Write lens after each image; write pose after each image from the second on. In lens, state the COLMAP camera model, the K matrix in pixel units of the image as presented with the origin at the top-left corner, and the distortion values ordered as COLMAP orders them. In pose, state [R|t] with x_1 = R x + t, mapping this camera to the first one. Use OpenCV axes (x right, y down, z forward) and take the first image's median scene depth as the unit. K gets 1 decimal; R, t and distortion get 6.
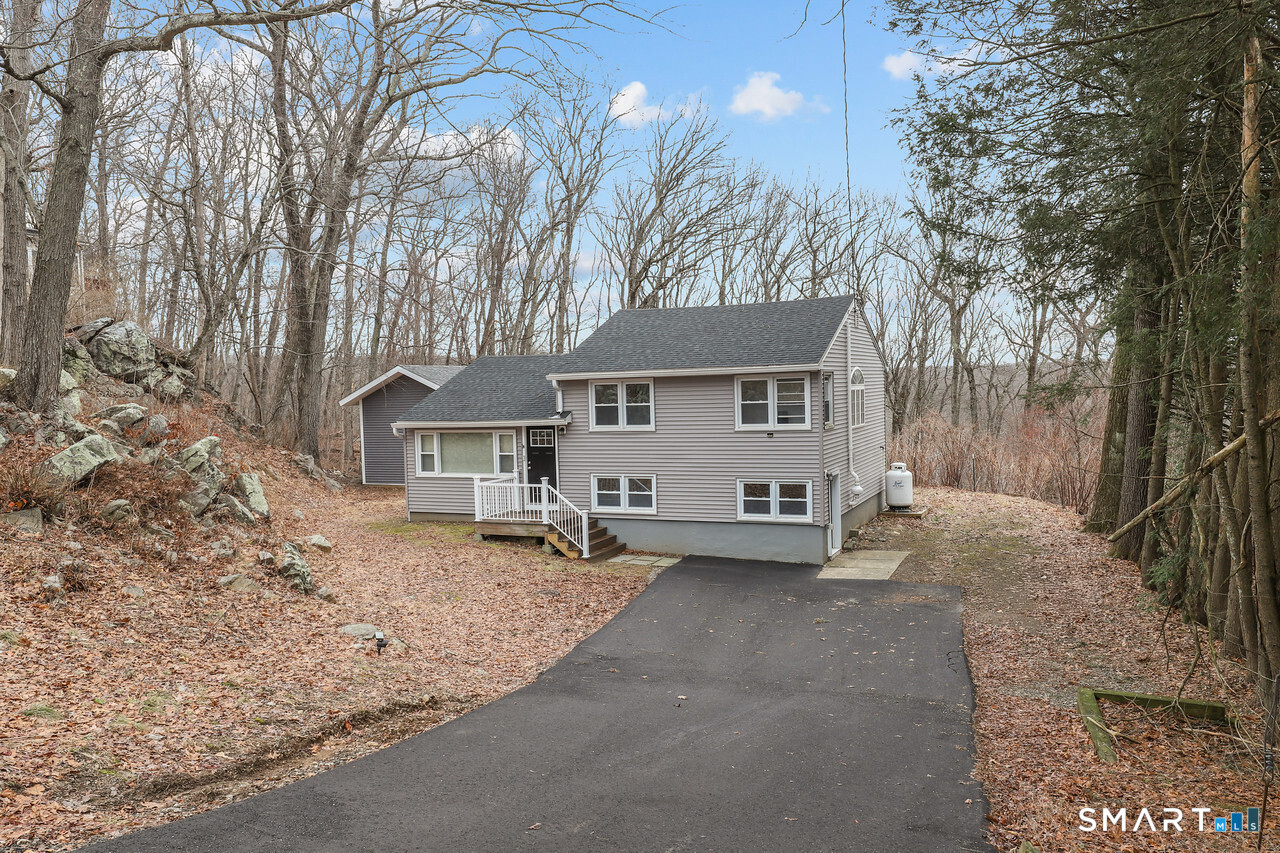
lens RADIAL K [[895.1, 0, 638.9], [0, 895.1, 422.9], [0, 0, 1]] dist [-0.003550, -0.000128]
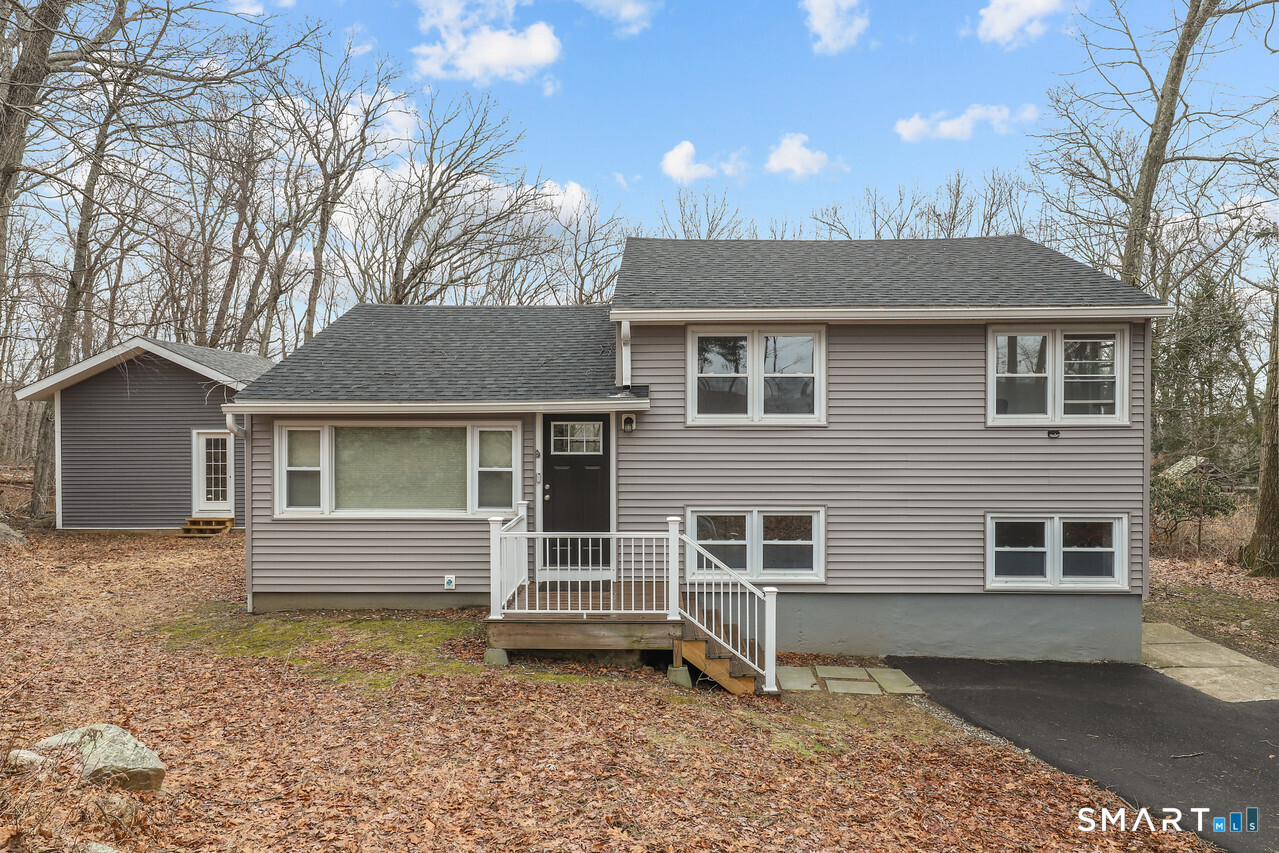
lens RADIAL K [[791.9, 0, 641.4], [0, 791.9, 433.0], [0, 0, 1]] dist [0.003852, -0.001417]
pose [[0.923662, 0.023433, 0.382490, -0.254360], [-0.011025, 0.999340, -0.034600, 0.030127], [-0.383049, 0.027742, 0.923311, 0.588339]]
